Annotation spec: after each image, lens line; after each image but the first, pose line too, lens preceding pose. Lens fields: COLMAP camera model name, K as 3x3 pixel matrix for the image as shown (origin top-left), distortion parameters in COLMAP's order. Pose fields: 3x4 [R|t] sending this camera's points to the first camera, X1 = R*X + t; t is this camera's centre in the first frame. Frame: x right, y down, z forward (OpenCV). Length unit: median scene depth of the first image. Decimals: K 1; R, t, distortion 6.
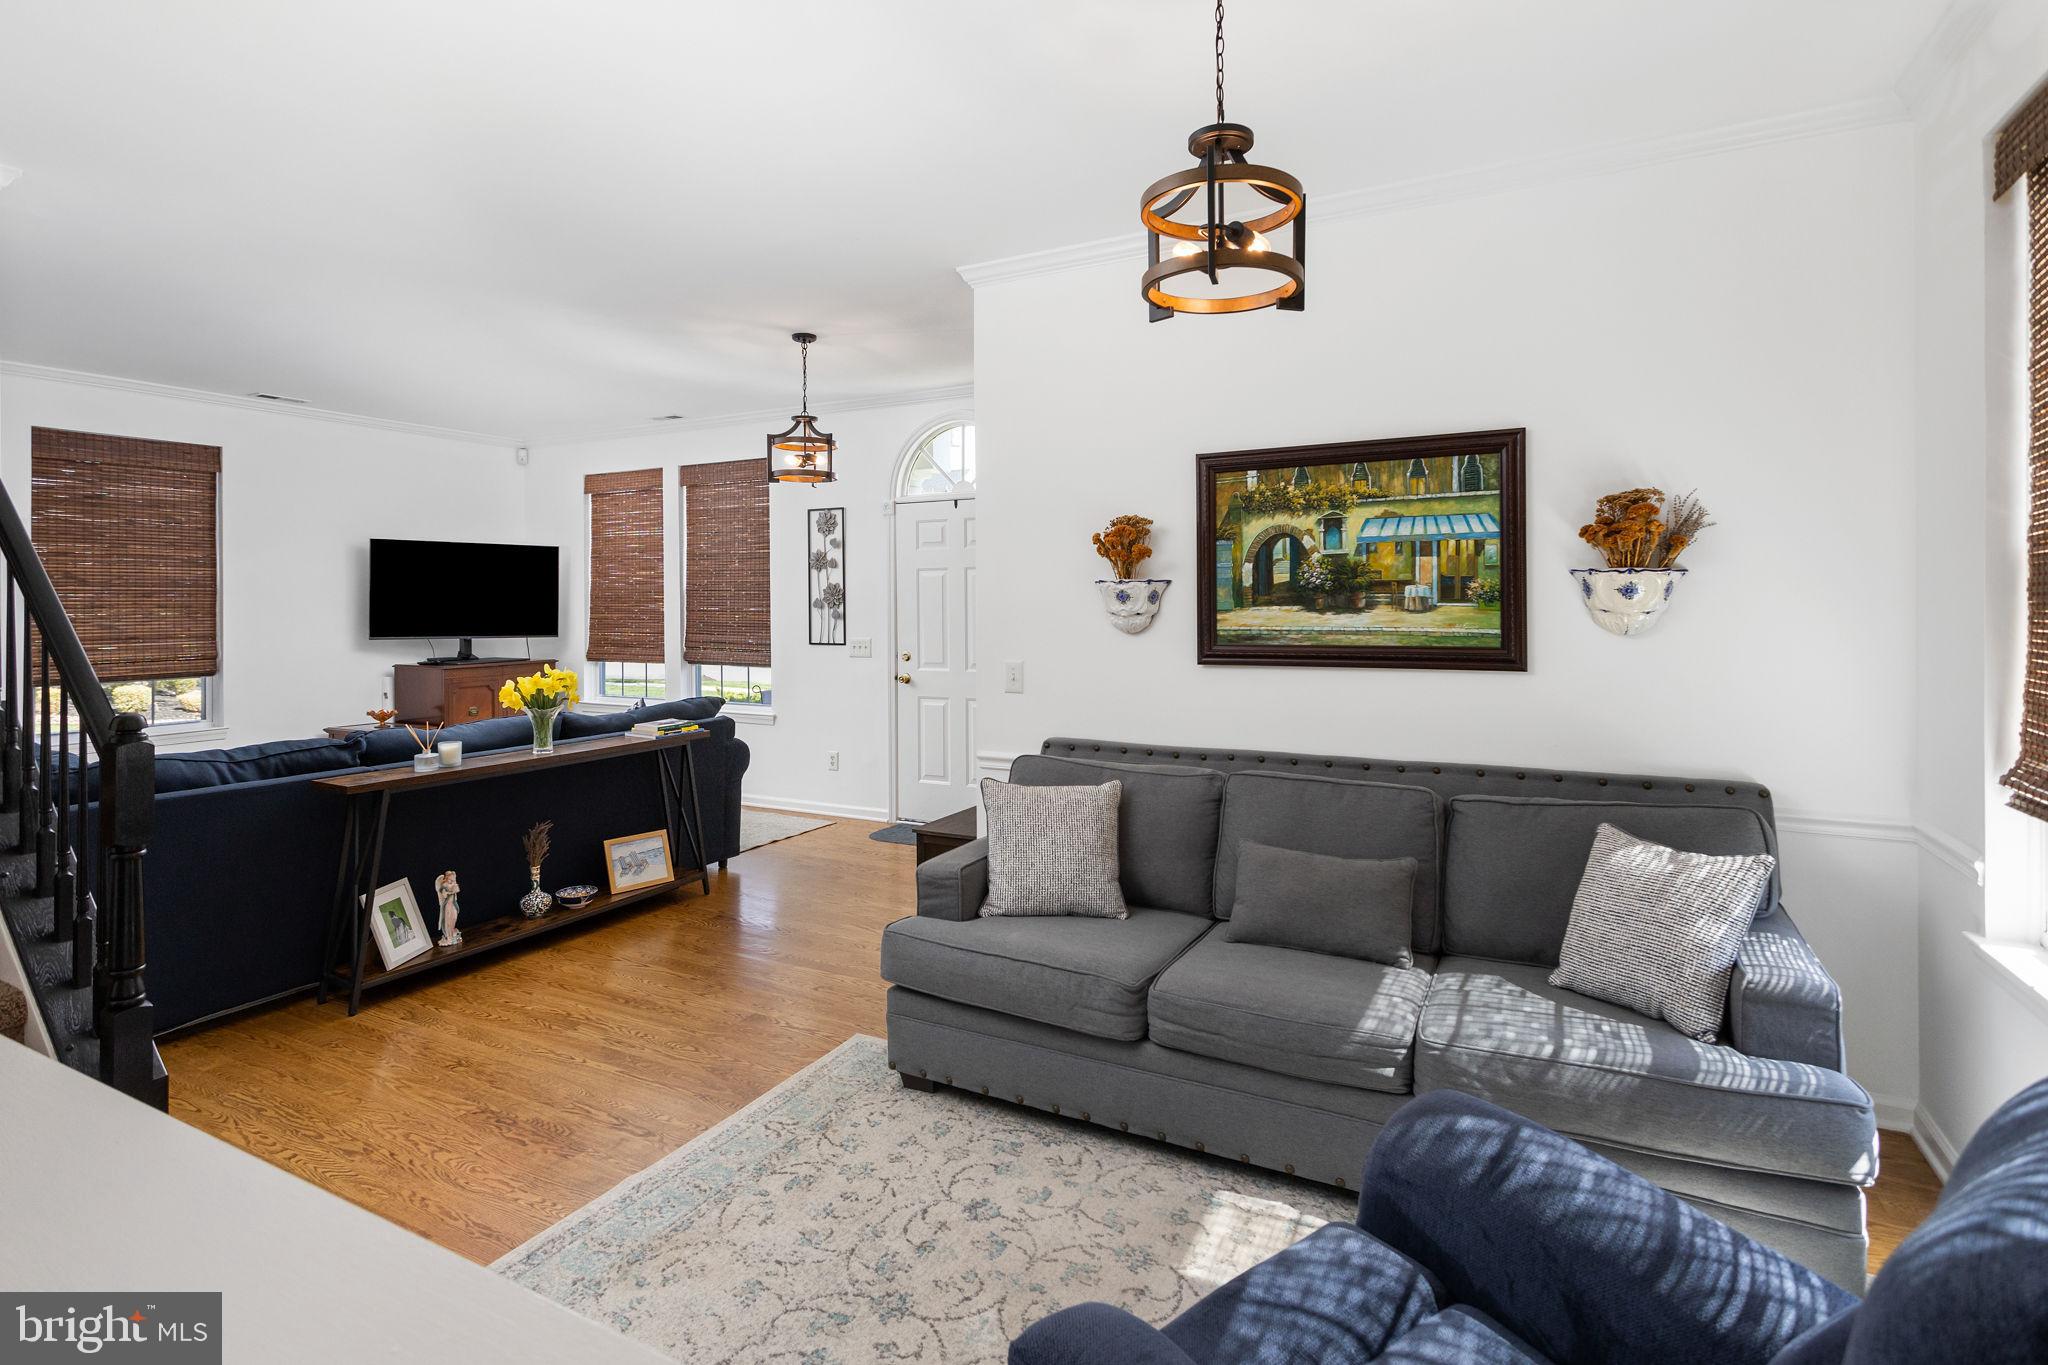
lens RADIAL K [[985.0, 0, 1026.1], [0, 985.0, 608.3], [0, 0, 1]] dist [0.002613, 0.000710]
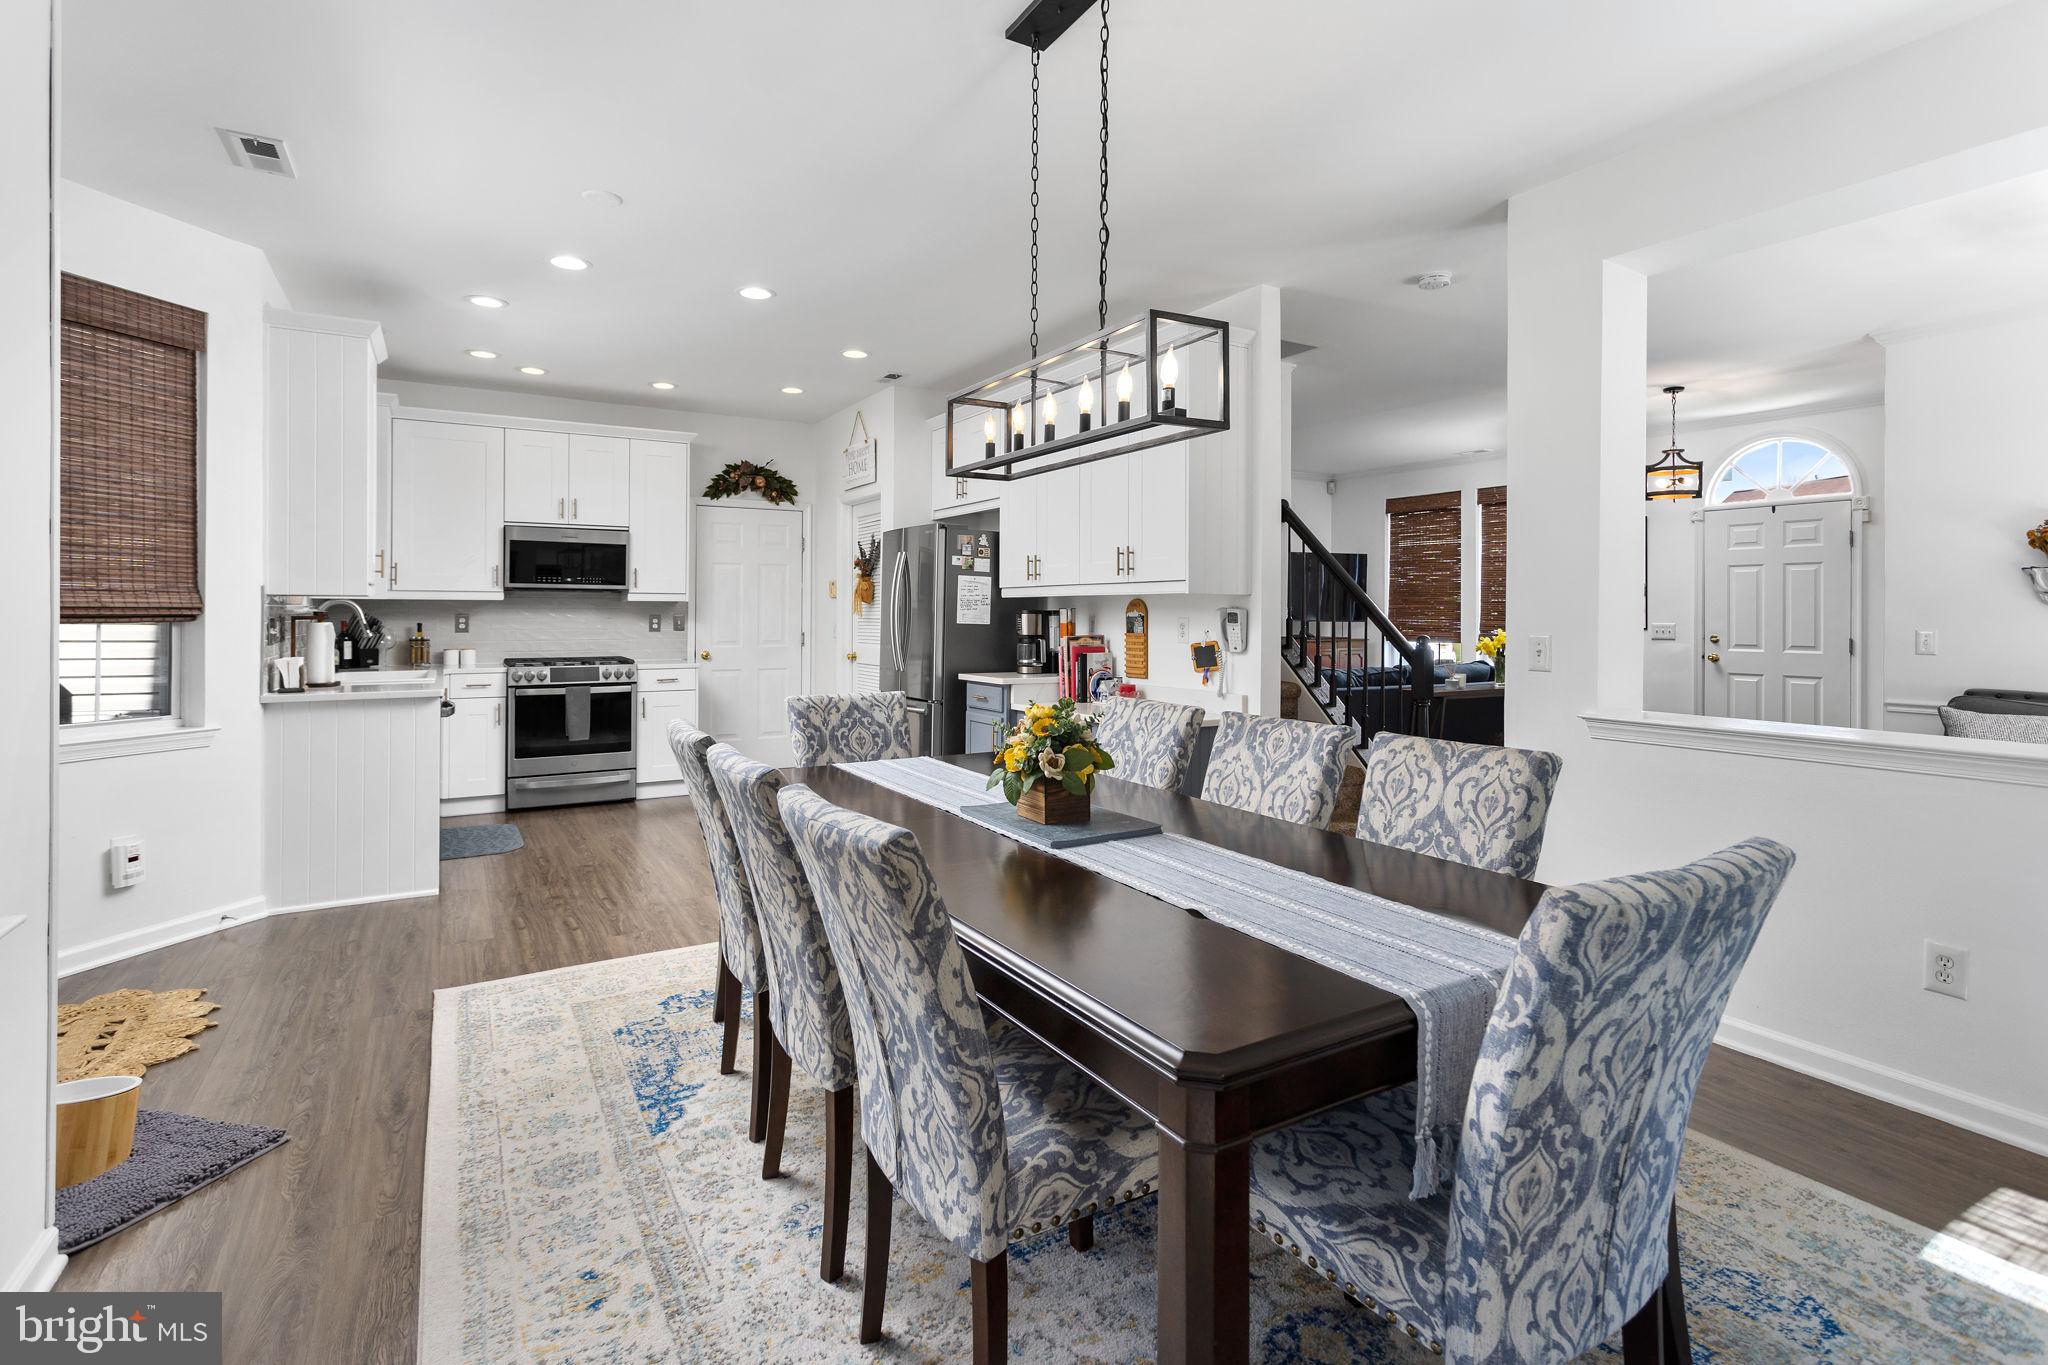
lens RADIAL K [[988.5, 0, 1029.3], [0, 988.5, 611.0], [0, 0, 1]] dist [0.002682, 0.000579]
pose [[0.857491, 0.010508, -0.514391, -0.284962], [-0.014135, 0.999895, -0.003138, 0.038763], [0.514304, 0.009962, 0.857550, -0.587988]]
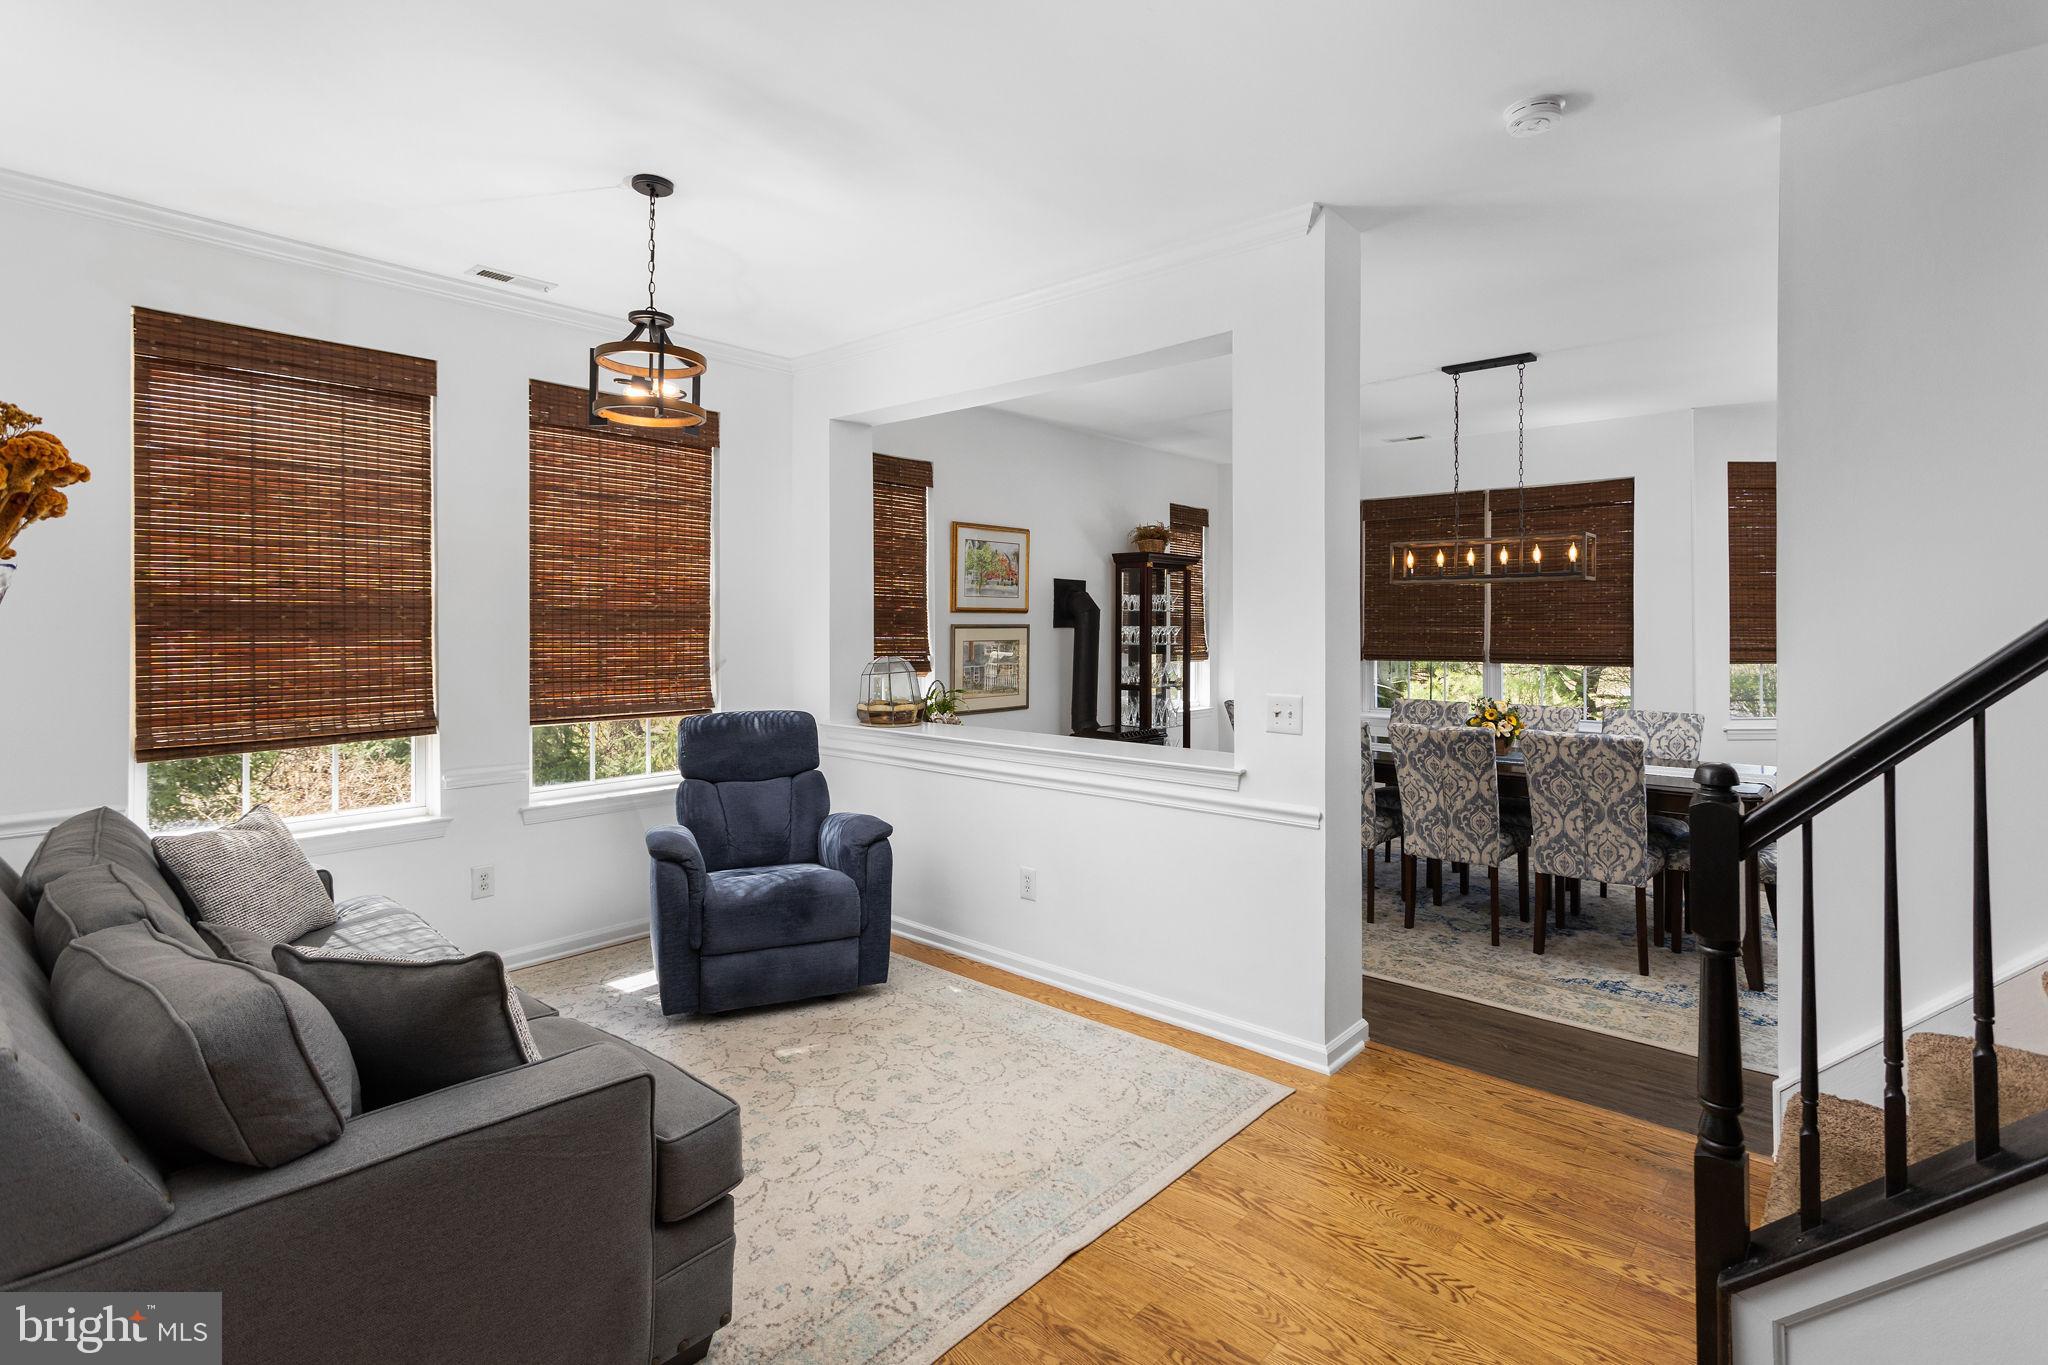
lens RADIAL K [[983.5, 0, 1033.2], [0, 983.5, 626.7], [0, 0, 1]] dist [0.001255, 0.000141]
pose [[-0.973687, 0.004909, 0.227836, -0.290595], [0.006698, 0.999953, 0.007080, -0.004230], [-0.227790, 0.008420, -0.973674, 0.942670]]
